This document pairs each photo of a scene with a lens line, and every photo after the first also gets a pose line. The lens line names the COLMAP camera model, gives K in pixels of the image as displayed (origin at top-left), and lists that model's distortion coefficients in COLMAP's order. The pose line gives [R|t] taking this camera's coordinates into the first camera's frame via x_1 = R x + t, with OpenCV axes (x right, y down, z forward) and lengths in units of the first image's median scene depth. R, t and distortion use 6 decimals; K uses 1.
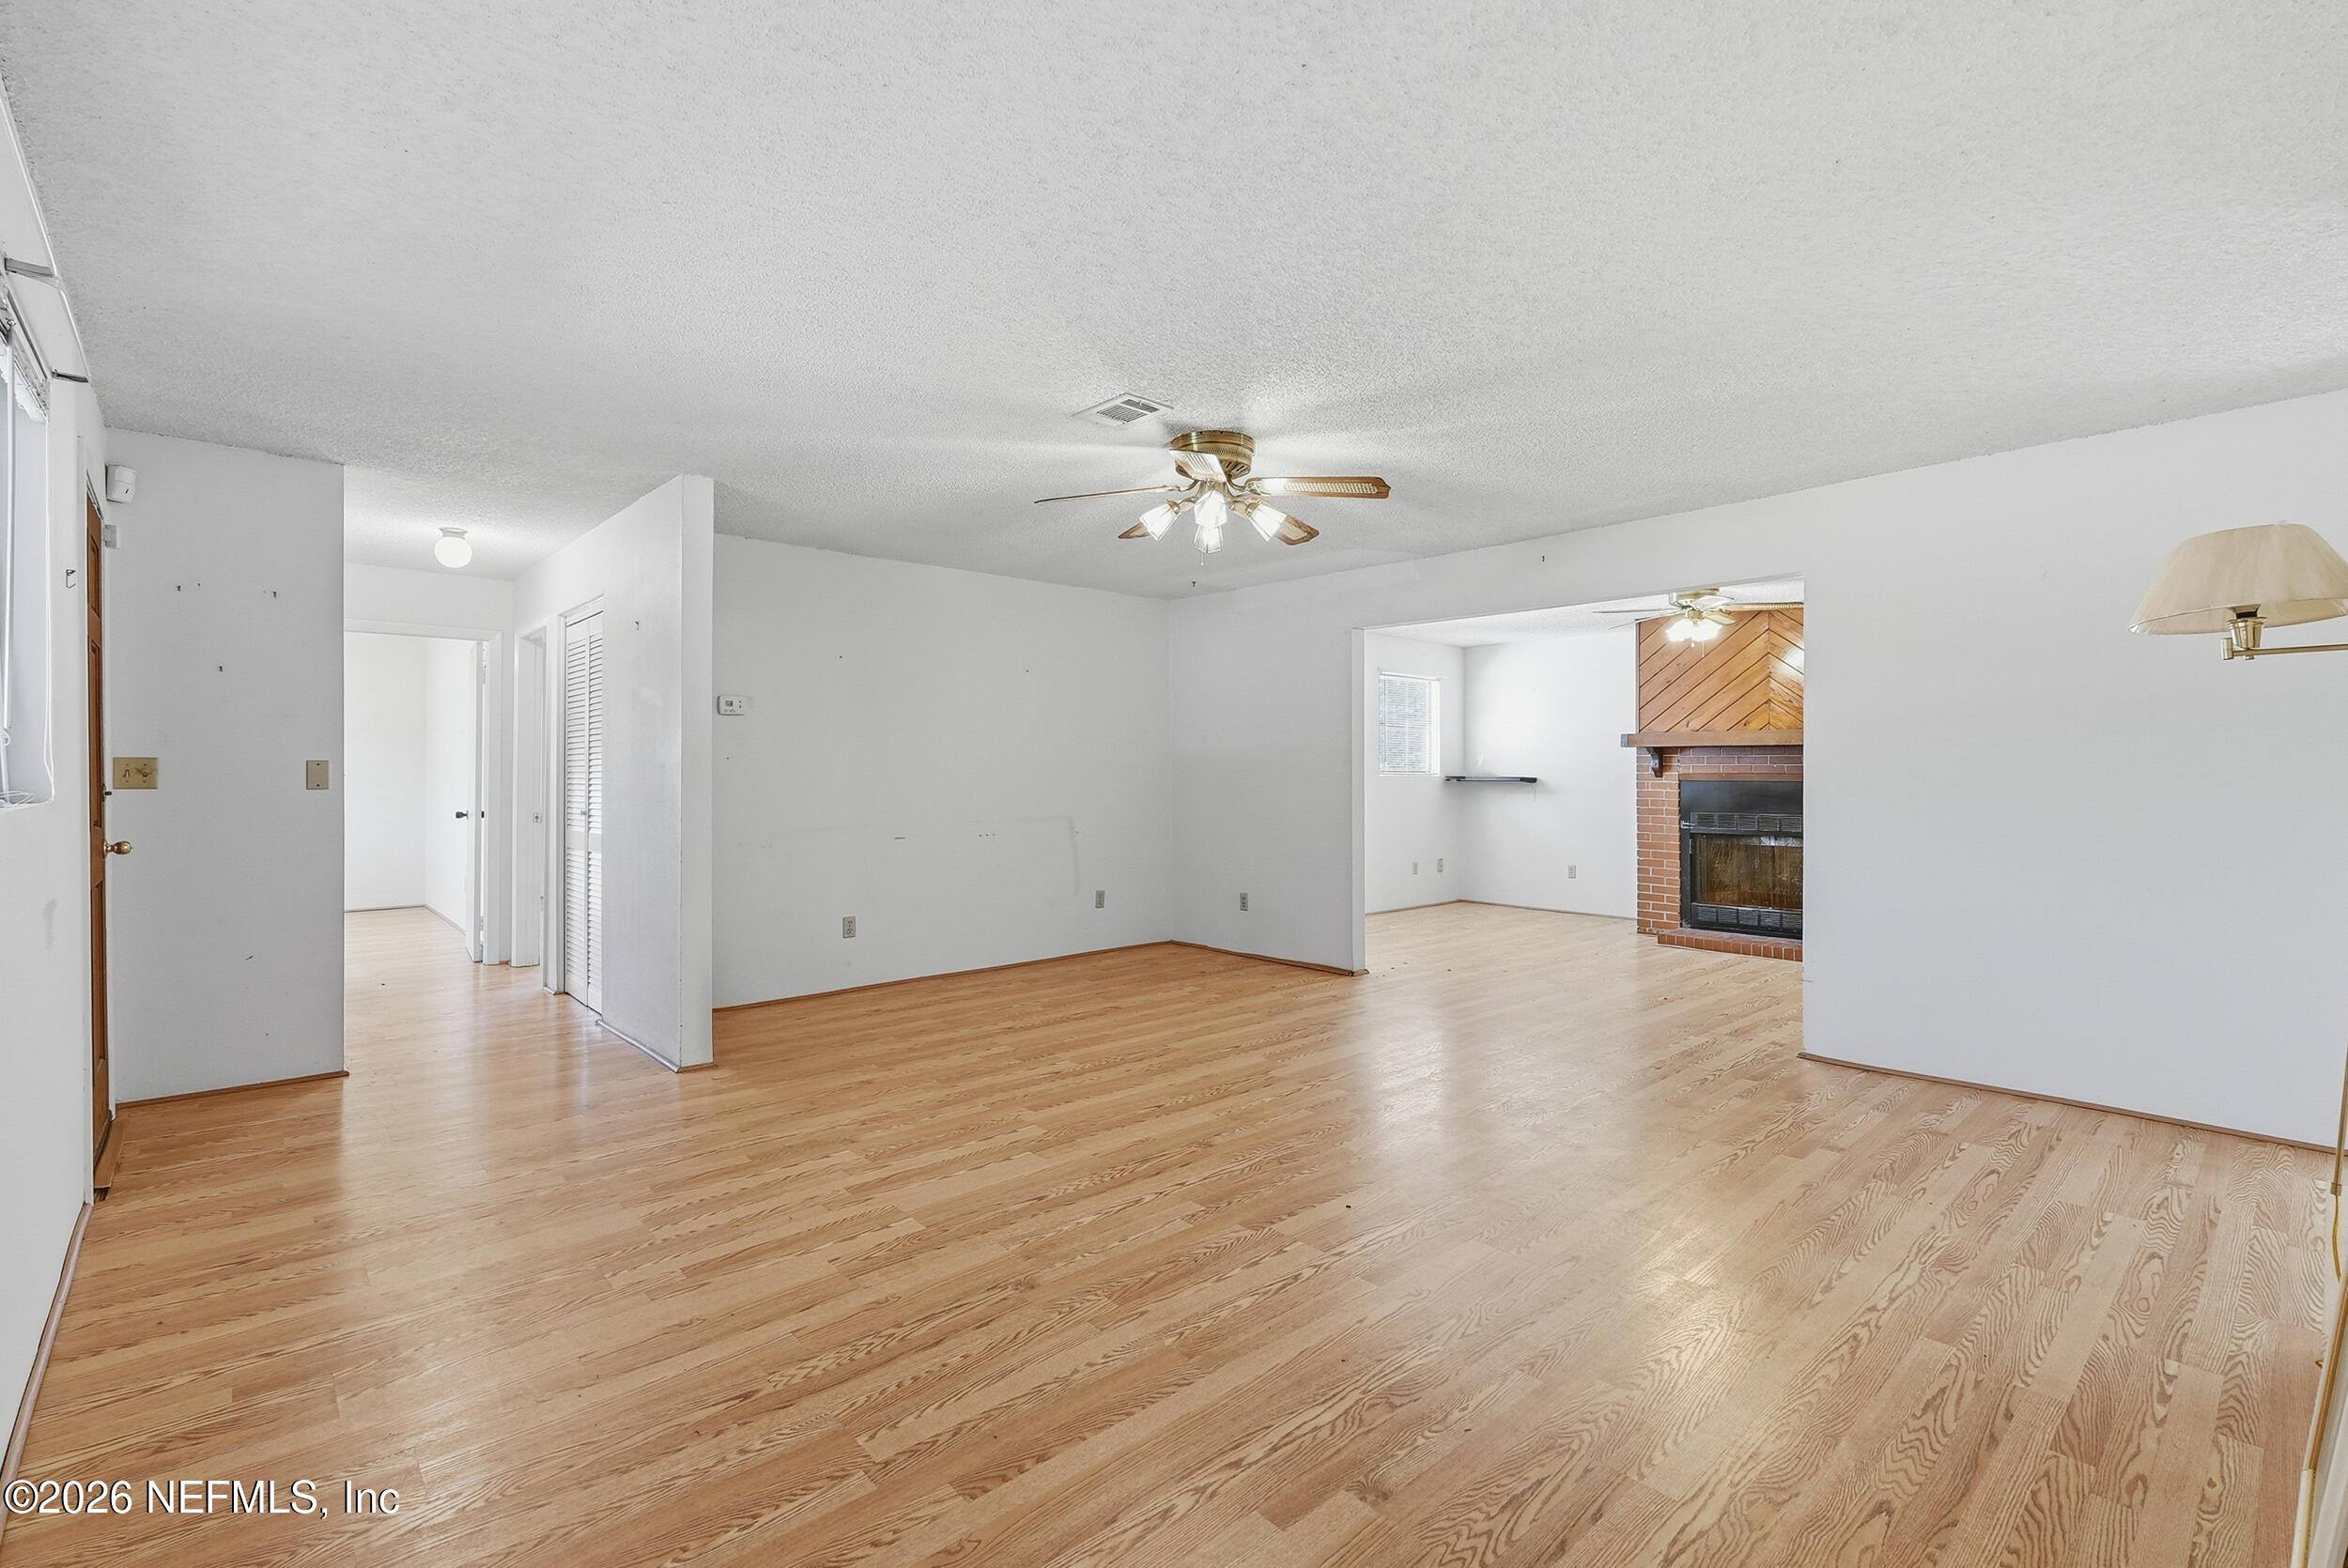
lens RADIAL K [[1048.7, 0, 1184.2], [0, 1048.7, 774.1], [0, 0, 1]] dist [0.000493, -0.000717]
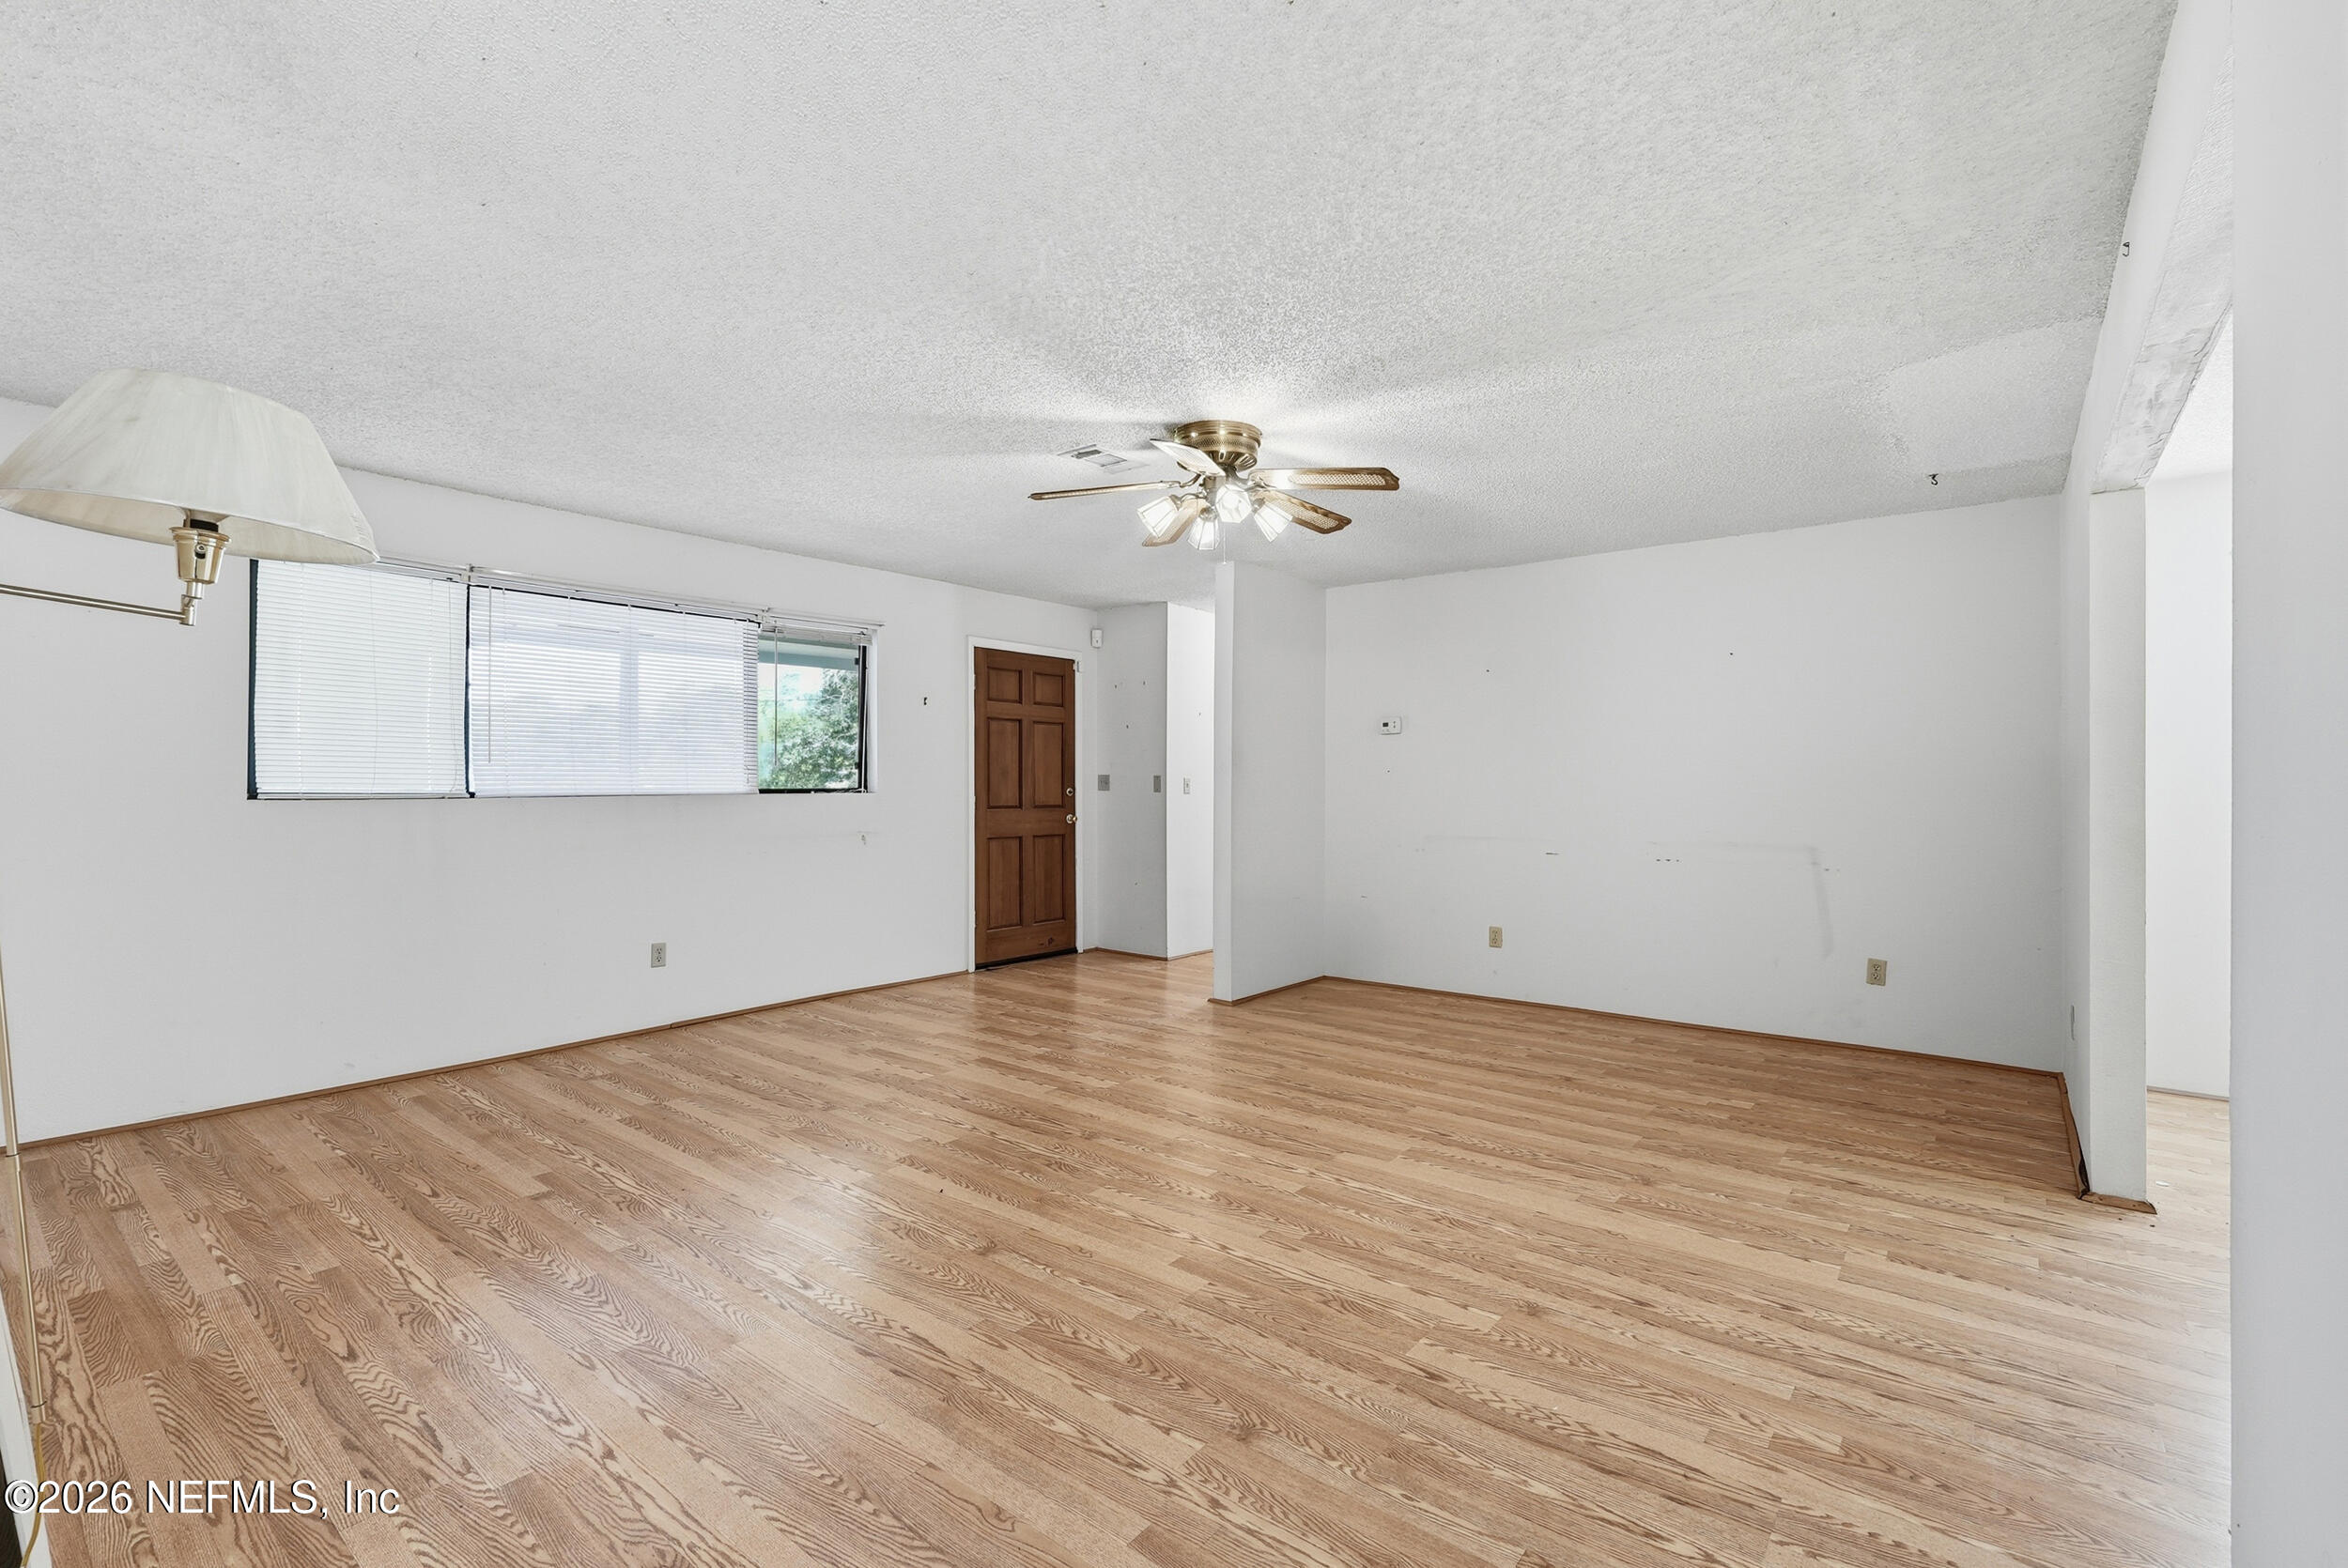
lens RADIAL K [[1048.7, 0, 1177.7], [0, 1048.7, 776.8], [0, 0, 1]] dist [0.000493, -0.000717]
pose [[0.153394, -0.003720, -0.988158, 0.924900], [-0.005971, 0.999971, -0.004692, -0.002237], [0.988147, 0.006620, 0.153367, 0.796254]]
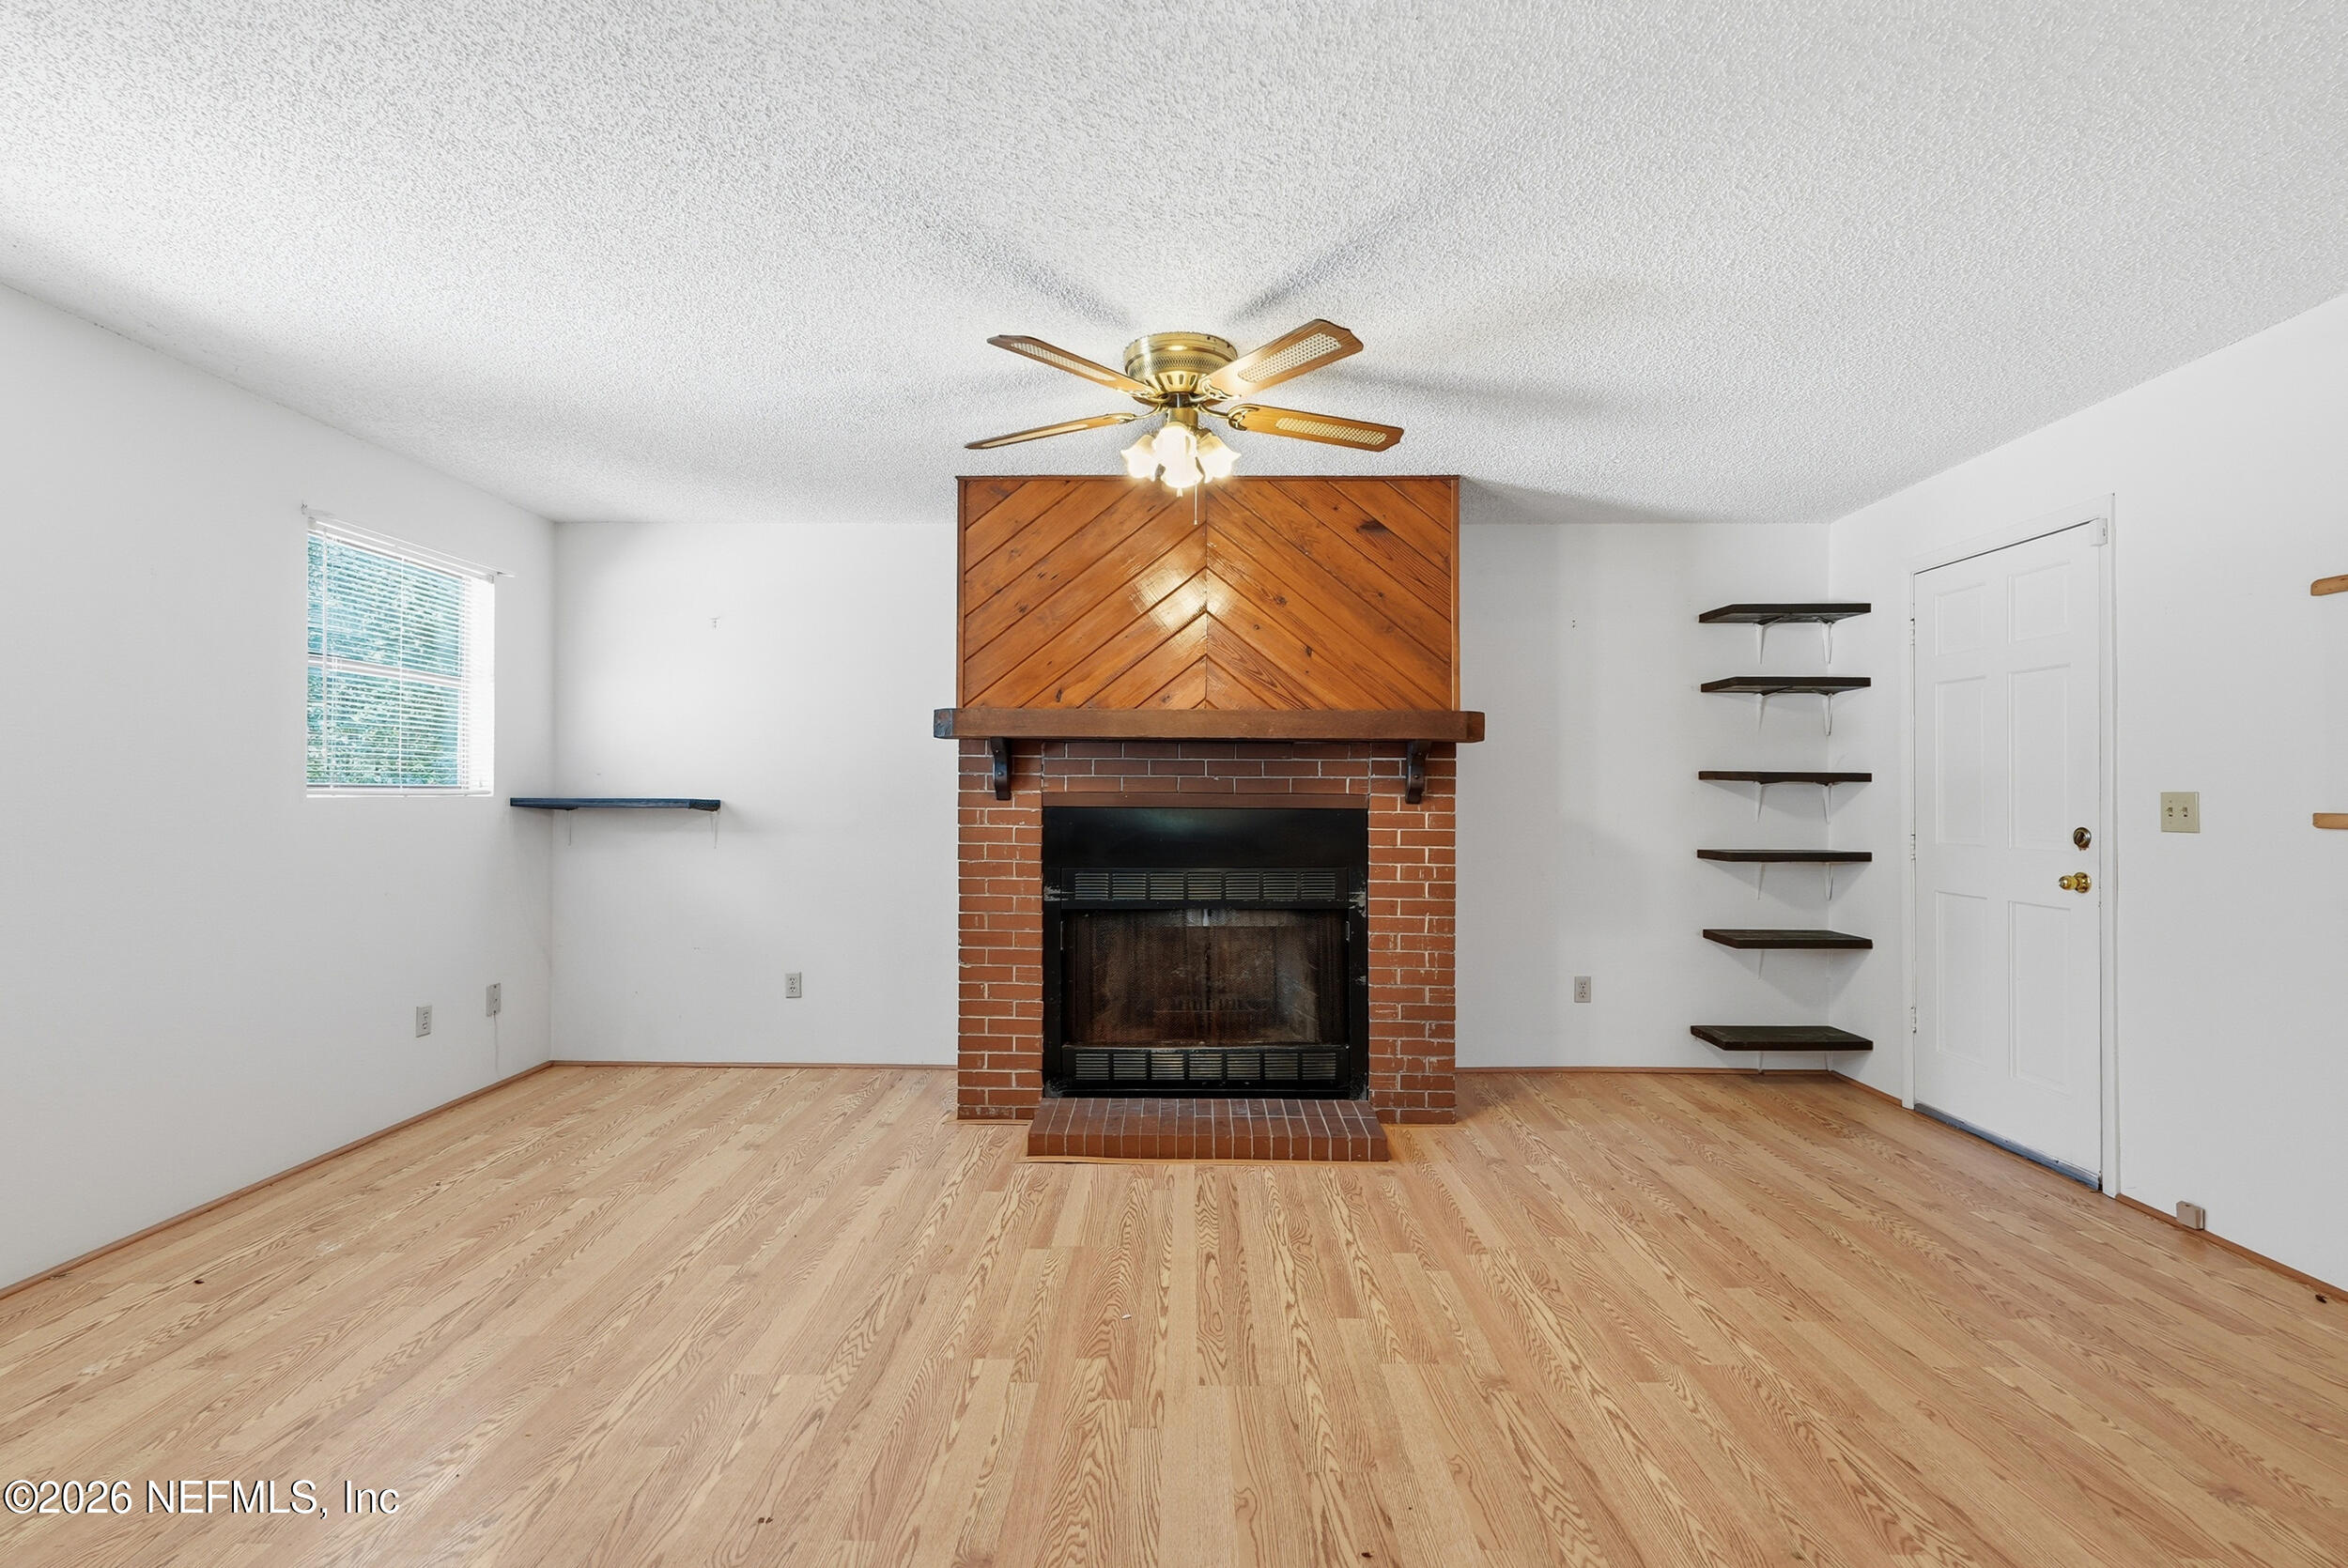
lens RADIAL K [[1048.7, 0, 1170.2], [0, 1048.7, 792.8], [0, 0, 1]] dist [0.000493, -0.000717]
pose [[0.690572, 0.000861, 0.723263, 0.298501], [-0.000881, 1.000000, -0.000350, -0.000731], [-0.723263, -0.000396, 0.690572, 1.205241]]
